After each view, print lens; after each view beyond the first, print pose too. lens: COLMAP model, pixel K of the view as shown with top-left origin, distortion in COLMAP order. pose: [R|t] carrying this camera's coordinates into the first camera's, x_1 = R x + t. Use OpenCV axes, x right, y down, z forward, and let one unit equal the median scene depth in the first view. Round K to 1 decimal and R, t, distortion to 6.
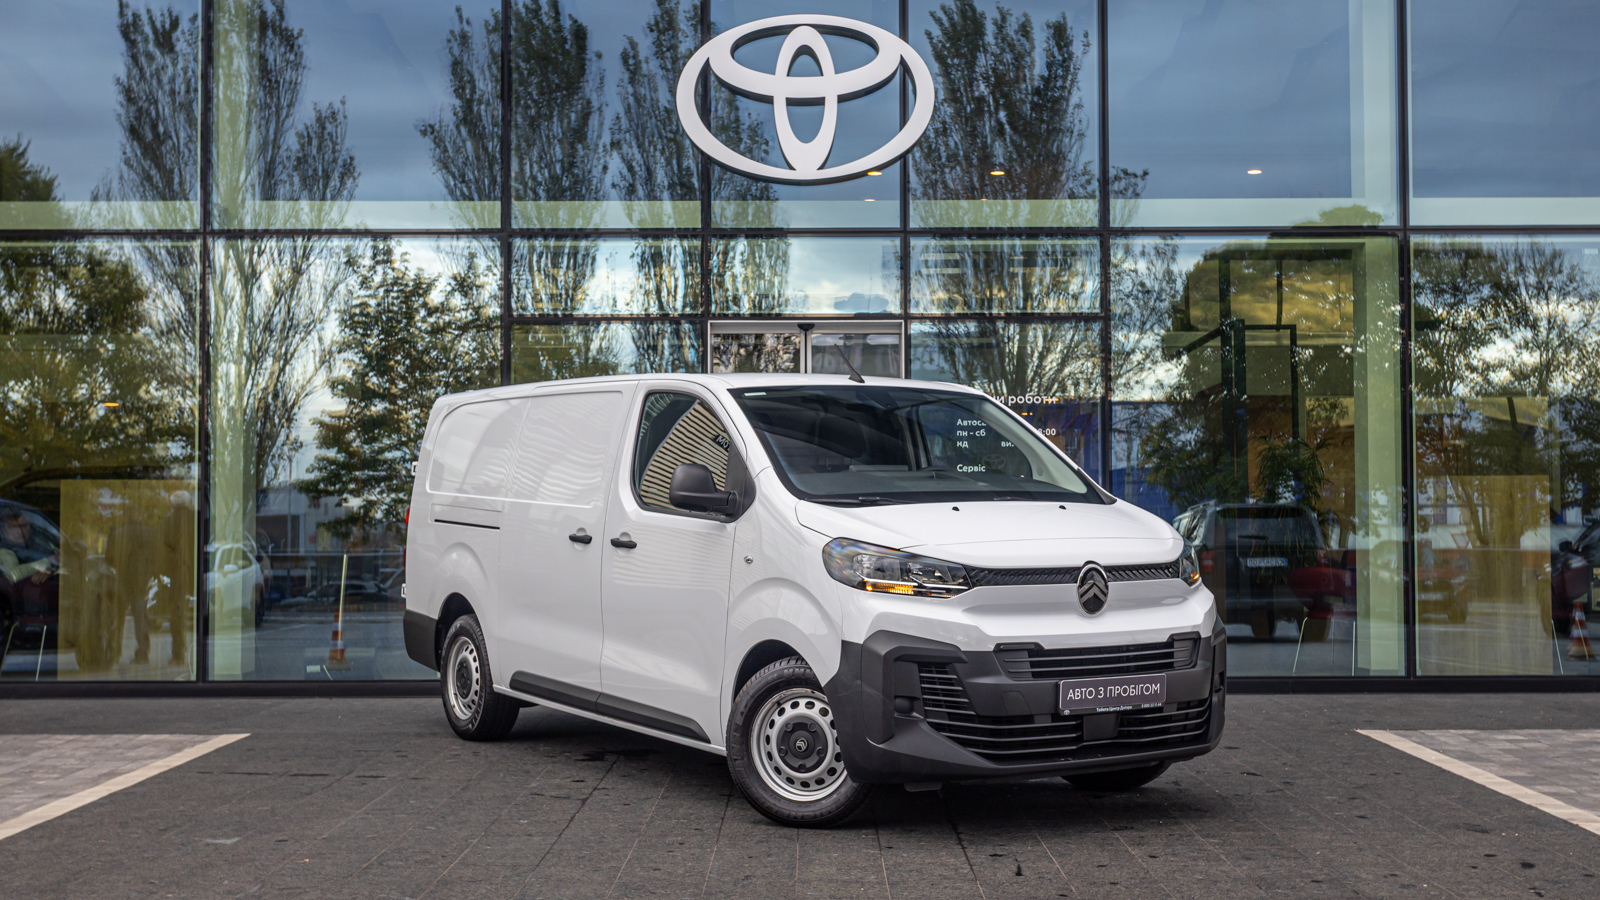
lens RADIAL K [[1824.6, 0, 800.0], [0, 1824.6, 450.0], [0, 0, 1]] dist [-0.001039, -0.014188]
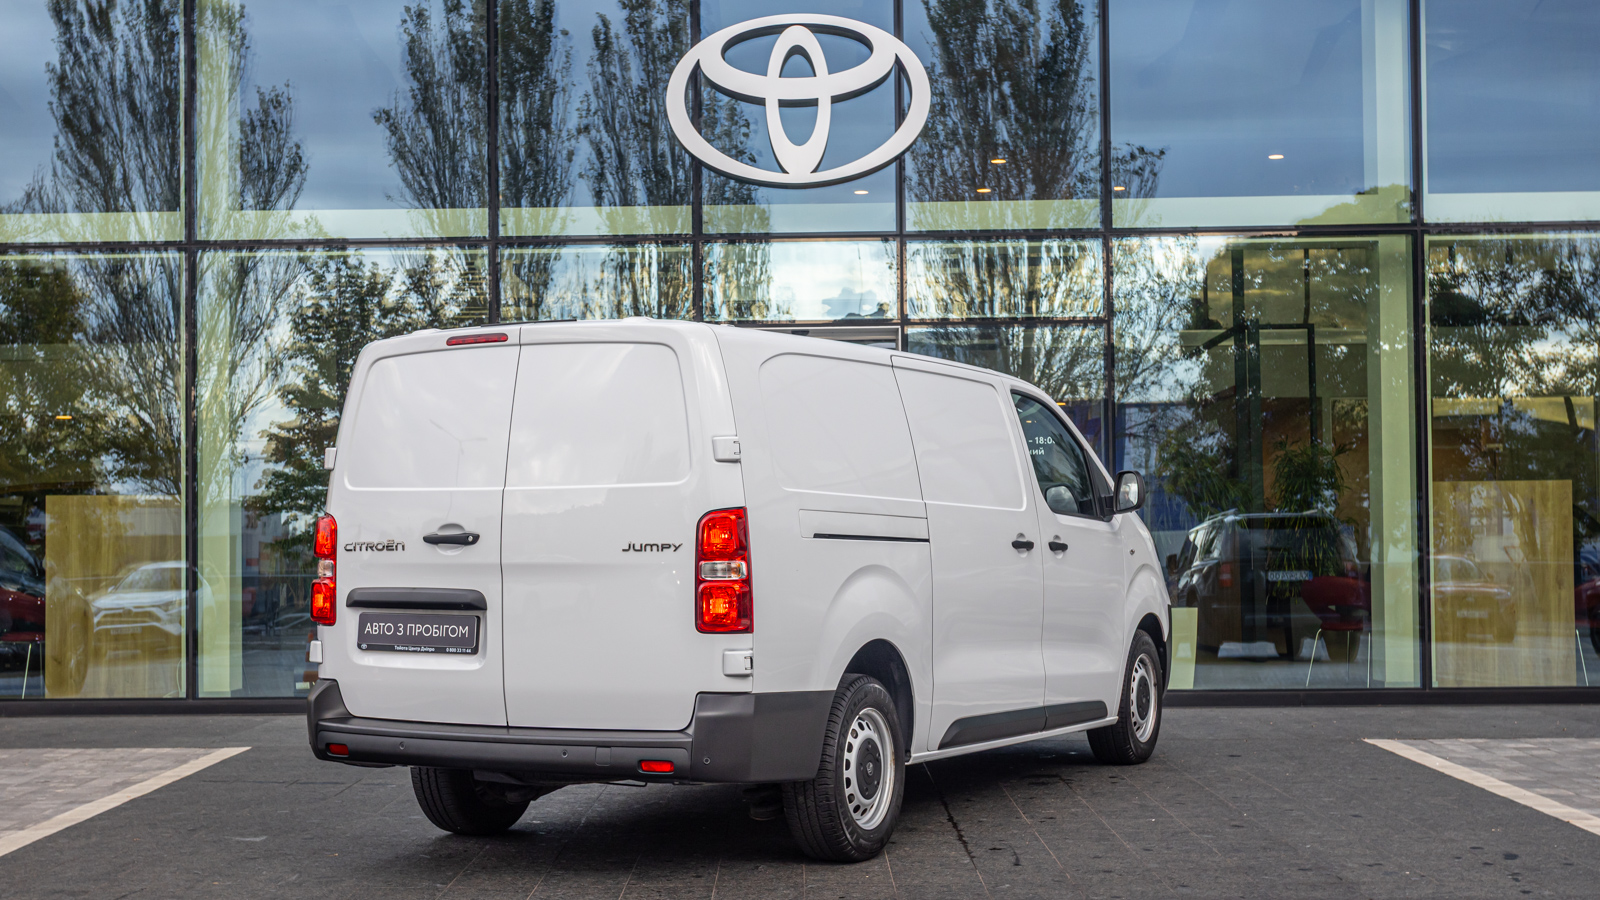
lens RADIAL K [[1675.3, 0, 758.4], [0, 1675.3, 474.1], [0, 0, 1]] dist [0.002496, 0.005592]
pose [[0.999513, -0.007372, -0.030317, 0.010981], [0.007617, 0.999939, 0.007960, 0.000614], [0.030256, -0.008187, 0.999509, 0.150002]]
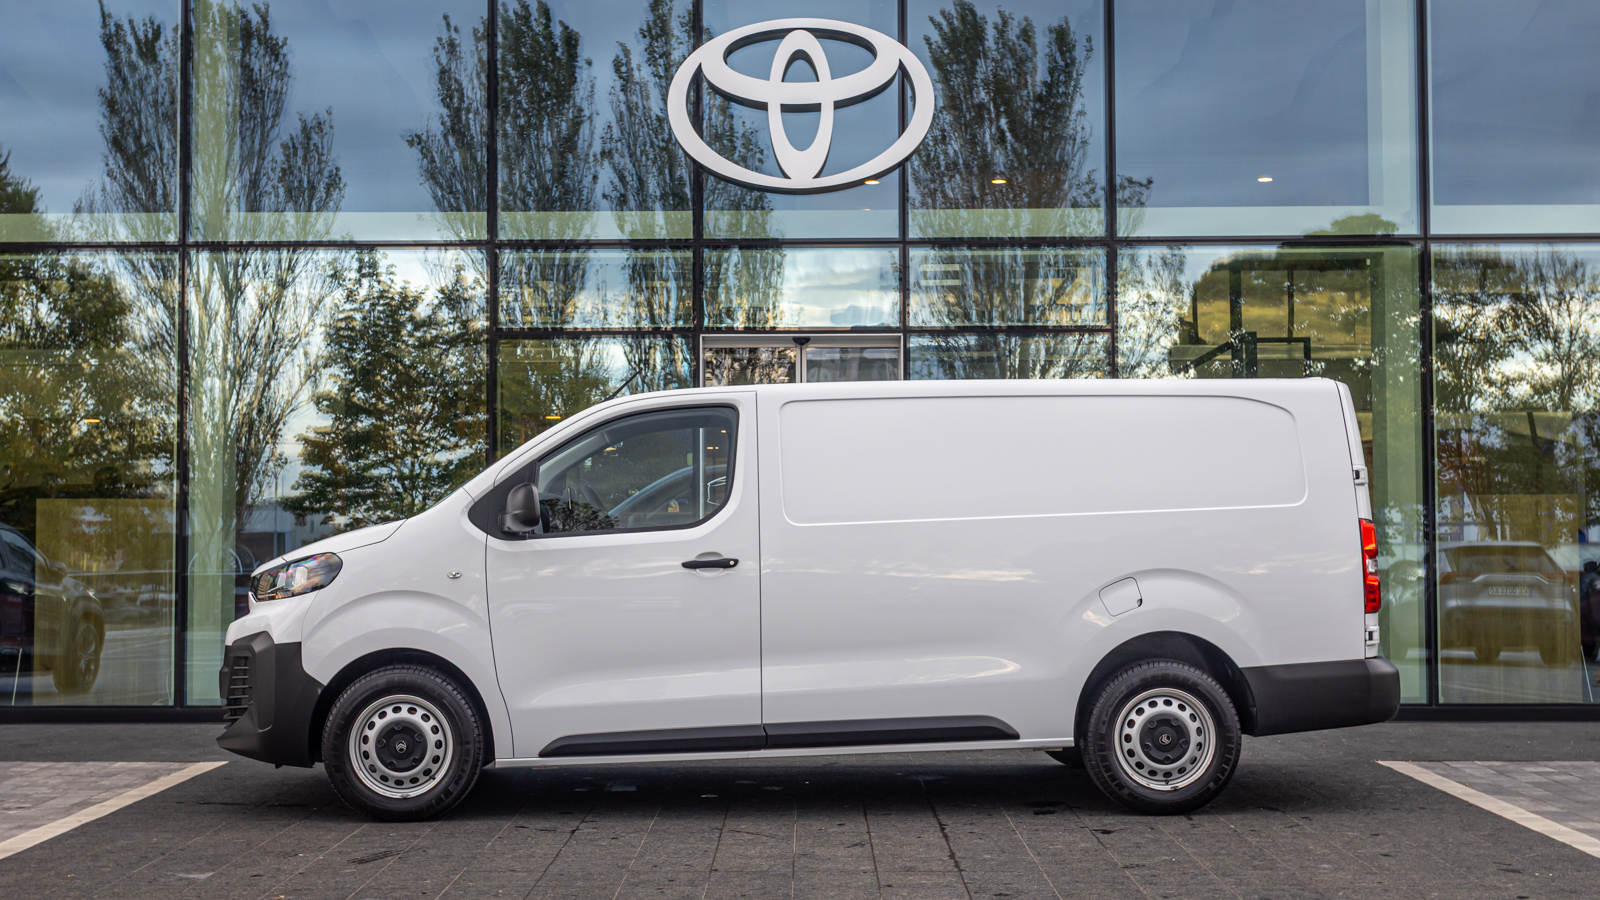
lens RADIAL K [[1921.8, 0, 755.2], [0, 1921.8, 459.8], [0, 0, 1]] dist [-0.011651, 0.009198]
pose [[0.999783, -0.000409, -0.020834, -0.000028], [0.000287, 0.999983, -0.005858, 0.002278], [0.020836, 0.005851, 0.999766, -0.024805]]
